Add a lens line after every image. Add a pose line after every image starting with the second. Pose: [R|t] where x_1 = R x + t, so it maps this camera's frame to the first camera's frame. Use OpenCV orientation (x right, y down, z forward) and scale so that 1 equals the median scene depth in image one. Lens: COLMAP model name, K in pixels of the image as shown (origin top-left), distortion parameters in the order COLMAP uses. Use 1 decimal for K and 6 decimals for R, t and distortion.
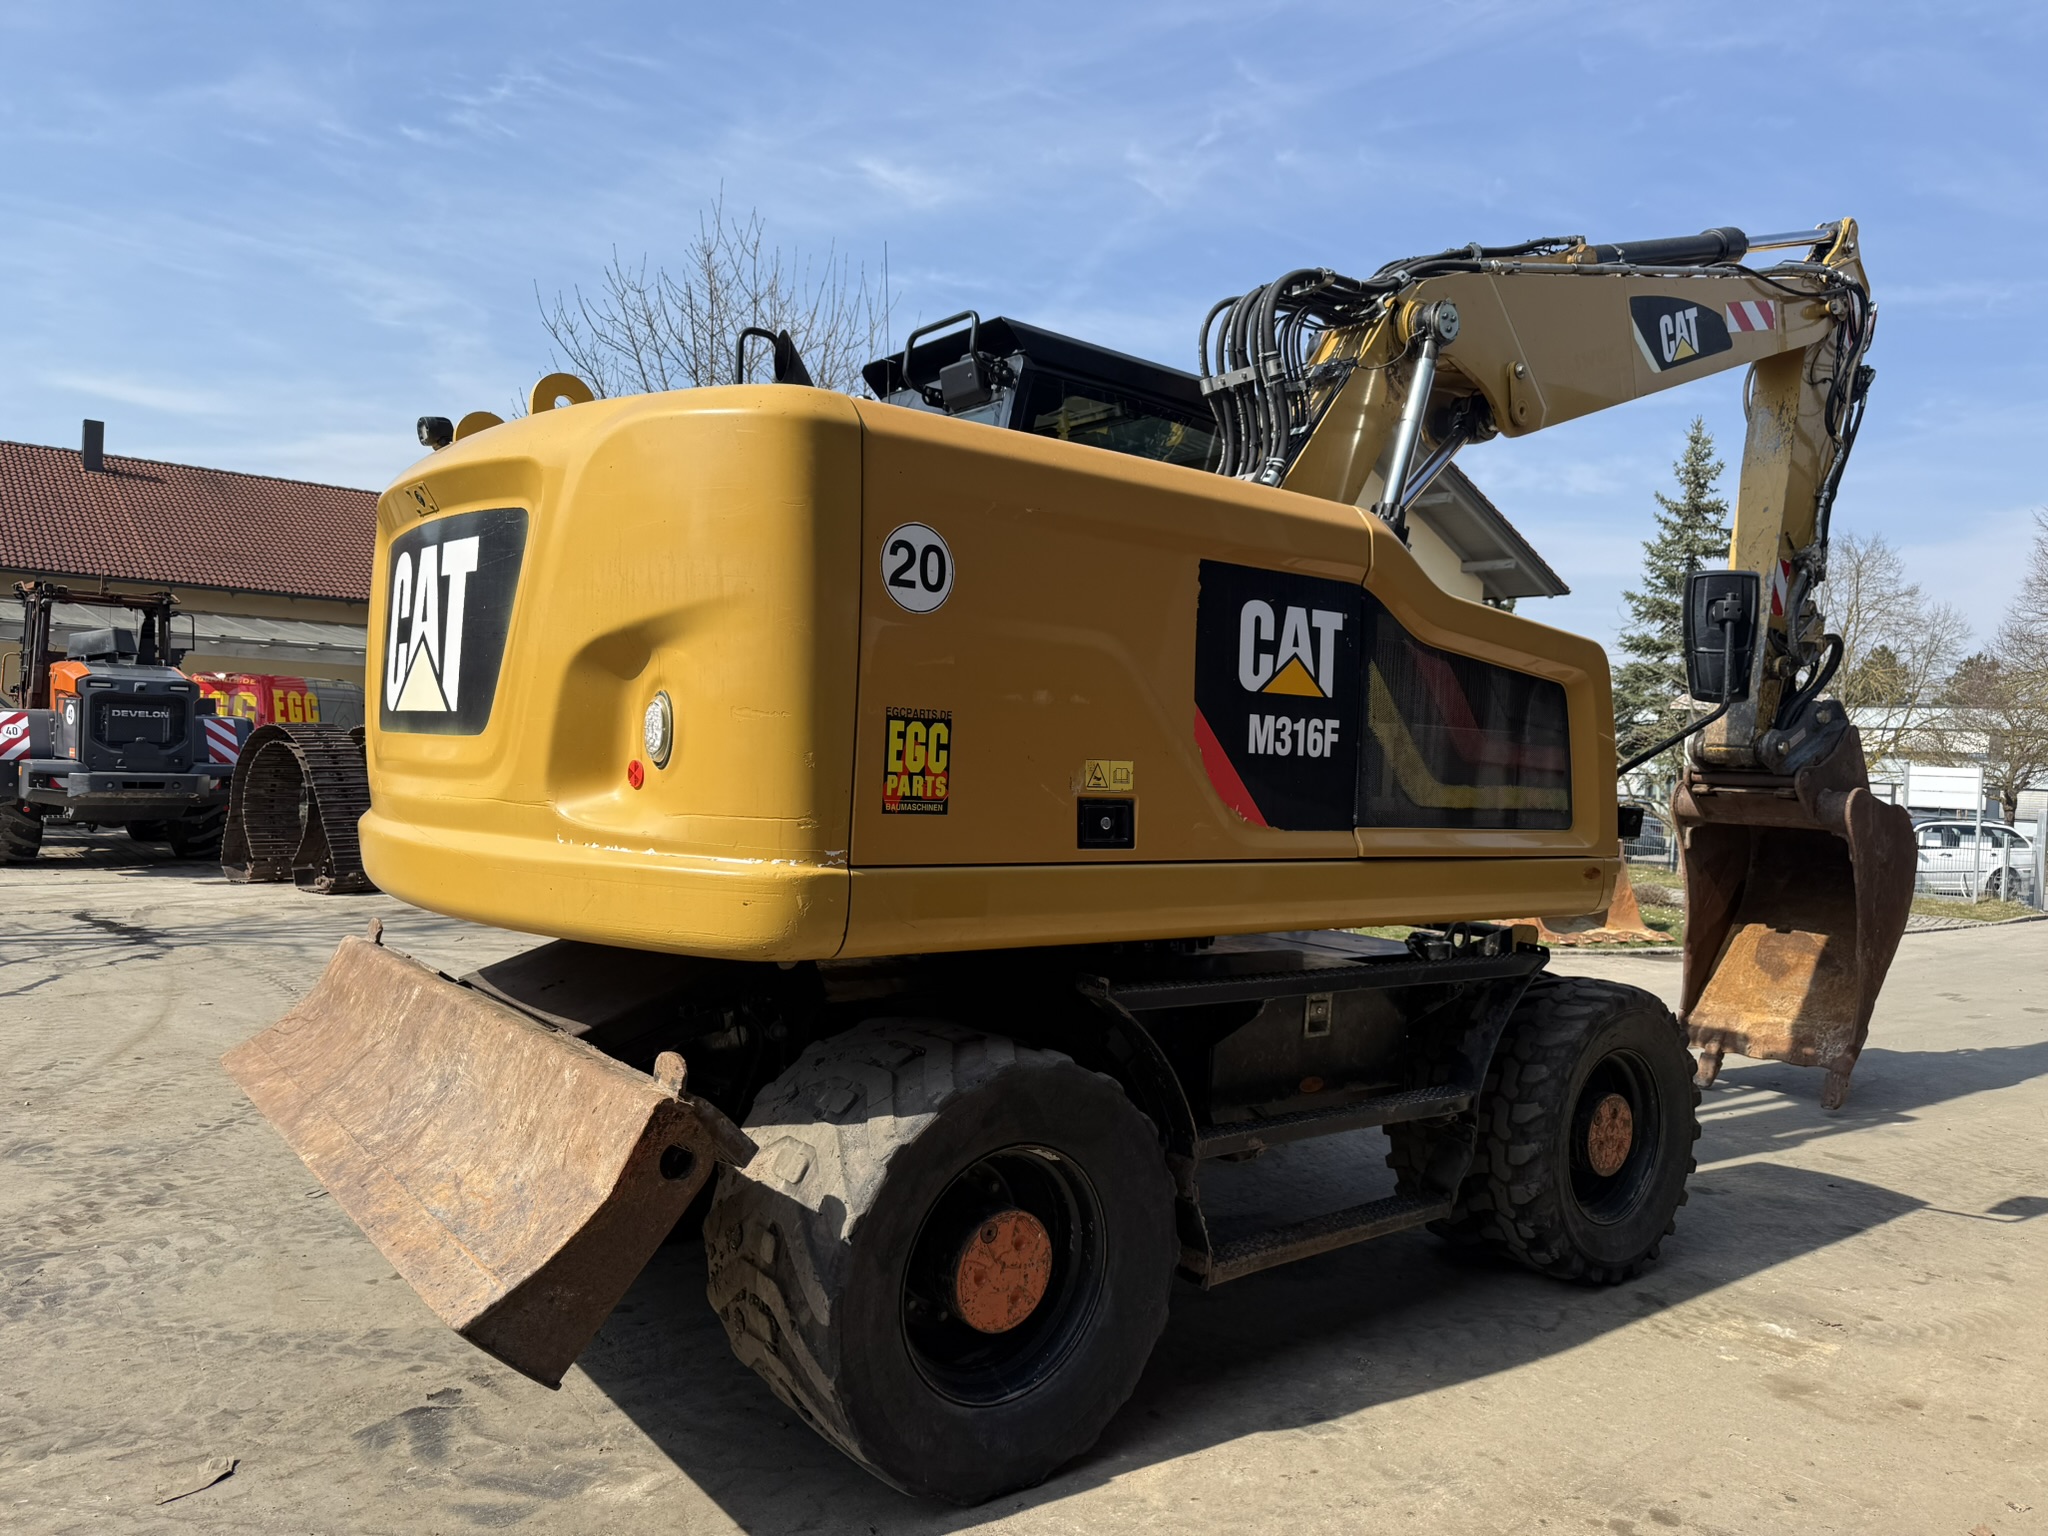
lens RADIAL K [[1438.8, 0, 1035.0], [0, 1438.8, 785.1], [0, 0, 1]] dist [0.041916, -0.052938]
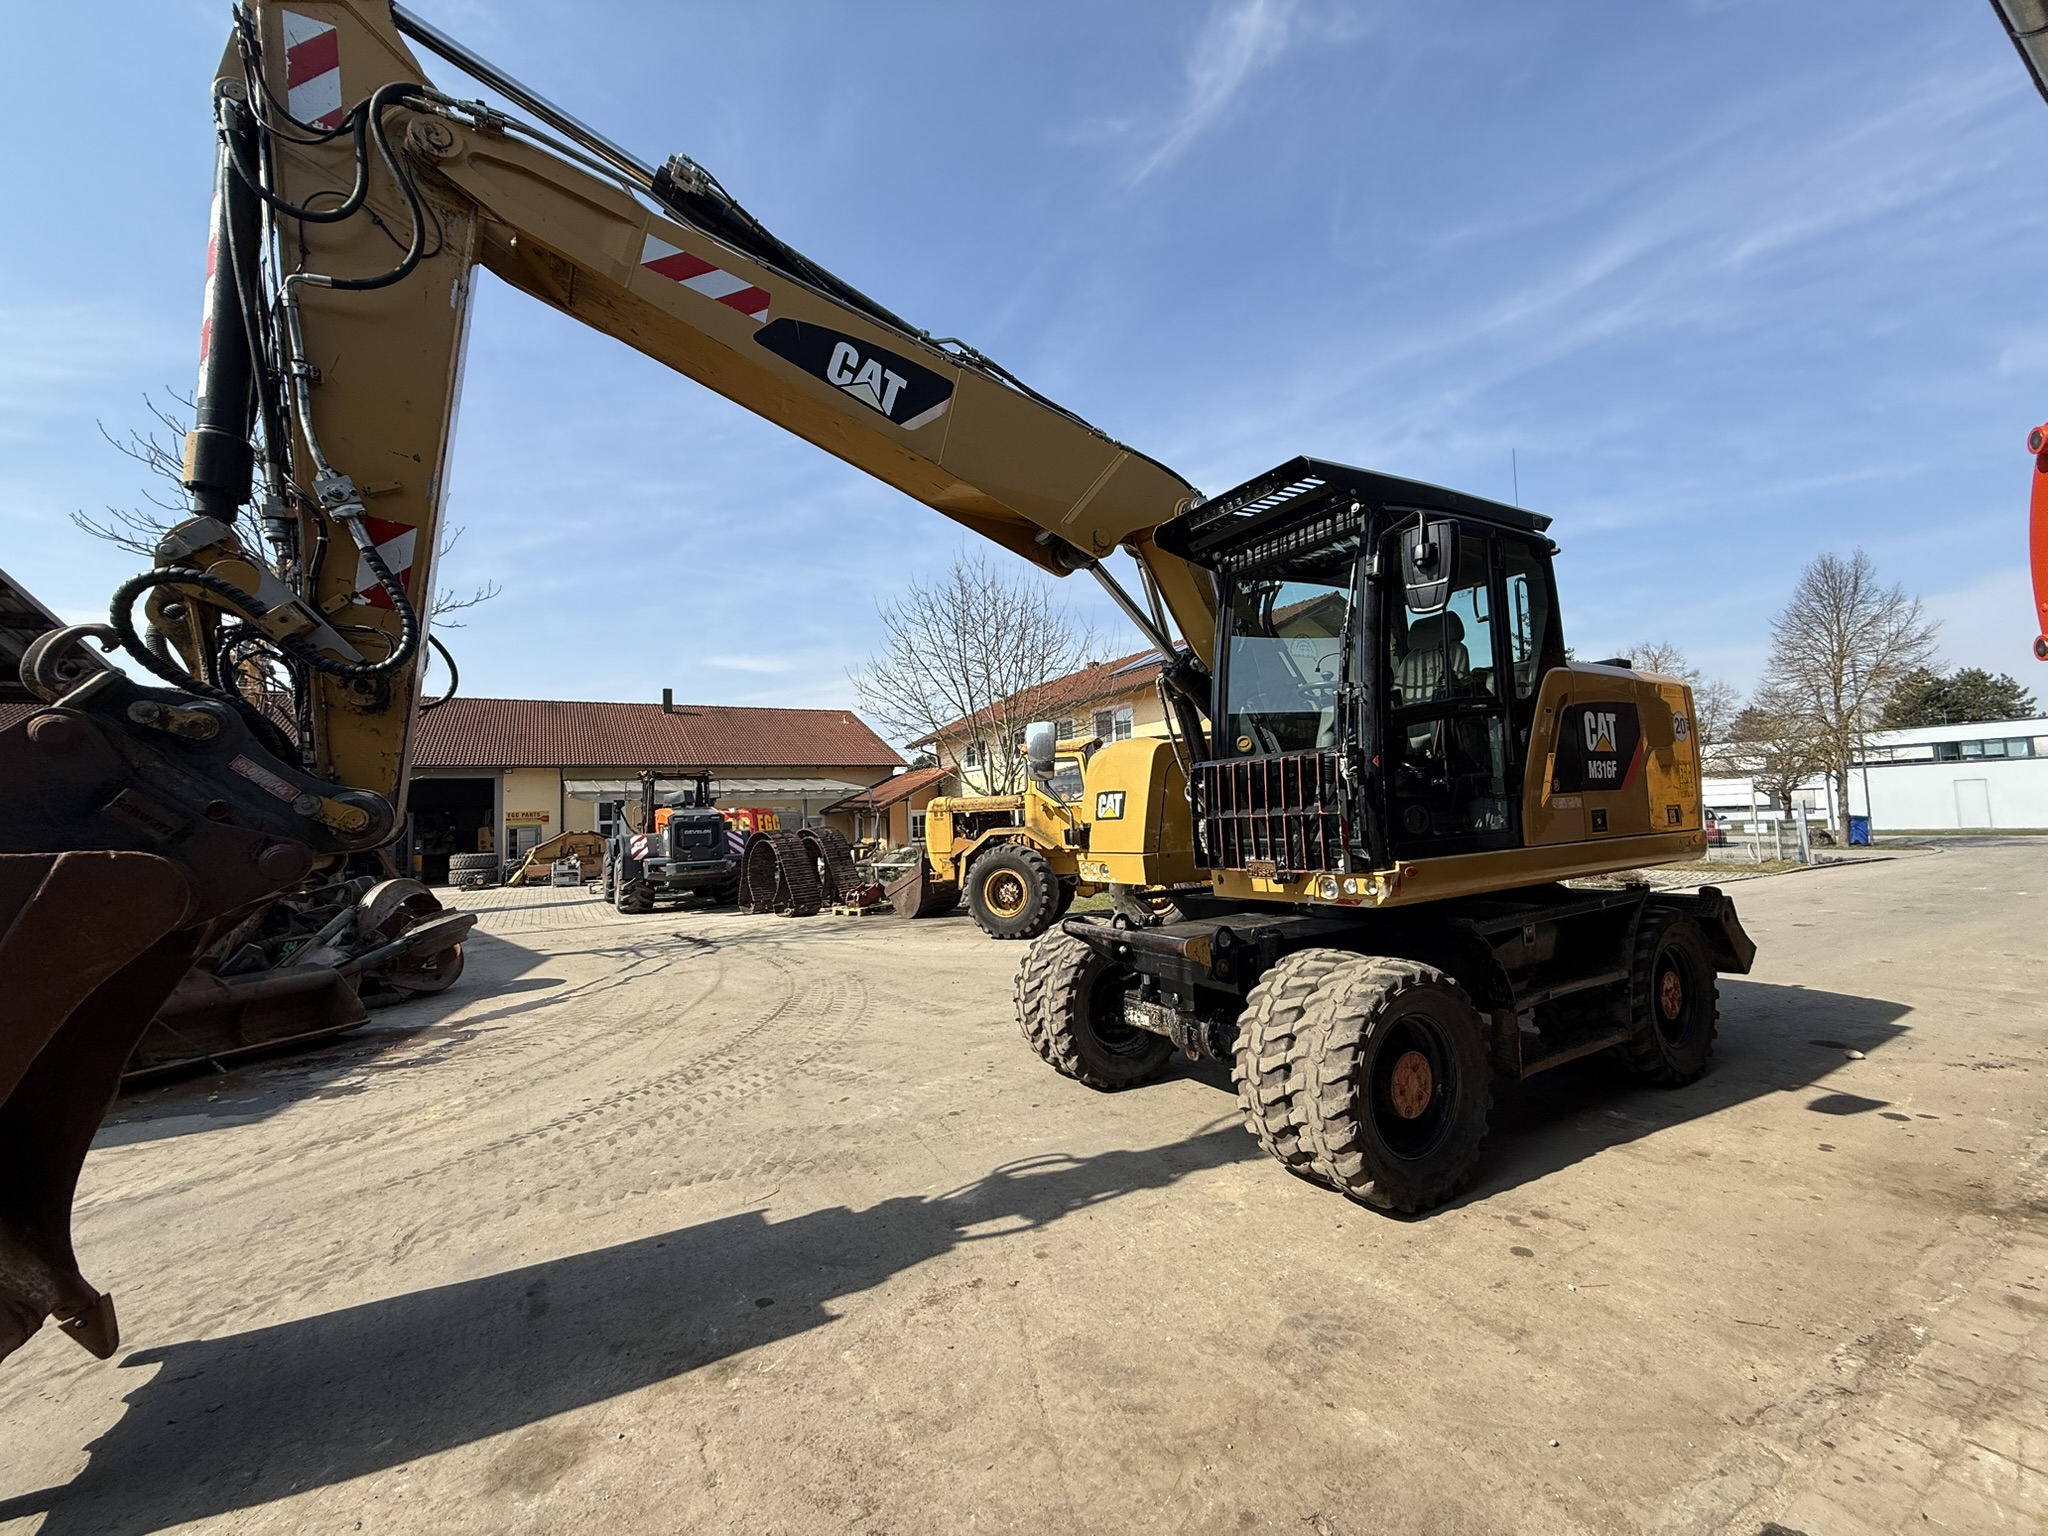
lens RADIAL K [[809.6, 0, 1019.3], [0, 809.6, 765.2], [0, 0, 1]] dist [0.000322, -0.000151]
pose [[0.982583, -0.090407, -0.162351, 0.003844], [0.074913, 0.992248, -0.099160, 0.002568], [0.170057, 0.085271, 0.981738, -0.018099]]
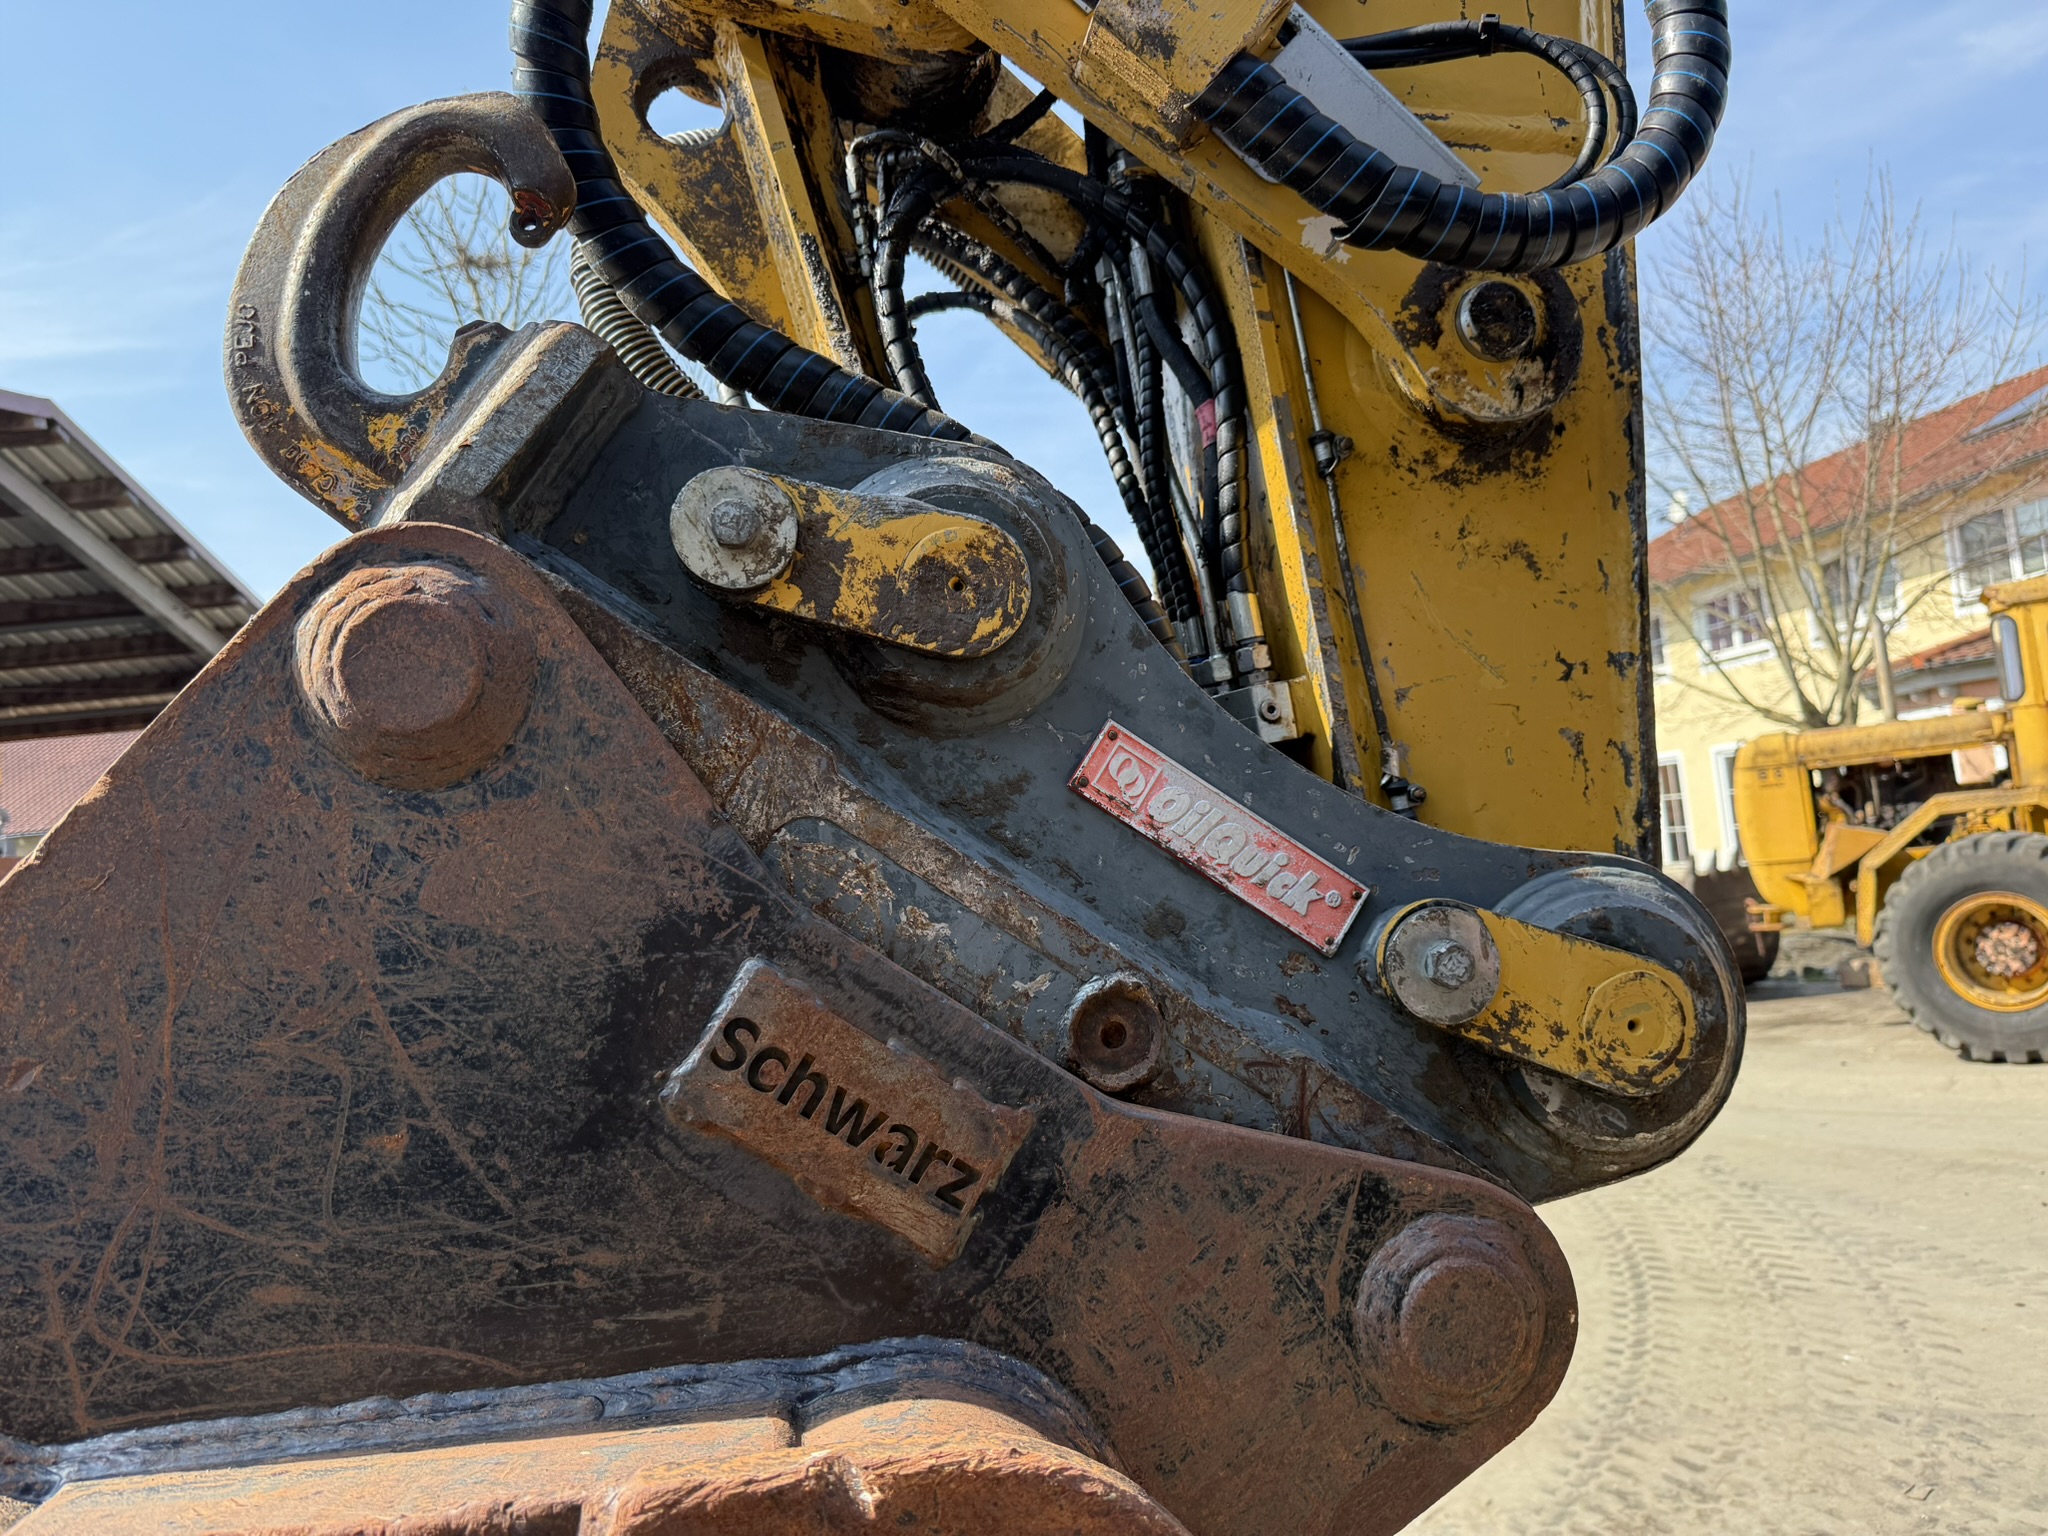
lens RADIAL K [[1438.8, 0, 1038.2], [0, 1438.8, 768.8], [0, 0, 1]] dist [0.041916, -0.052938]
pose [[0.834862, -0.160269, -0.526611, -0.104116], [0.130648, 0.987032, -0.093271, -0.013810], [0.534730, 0.009067, 0.844974, 0.041610]]
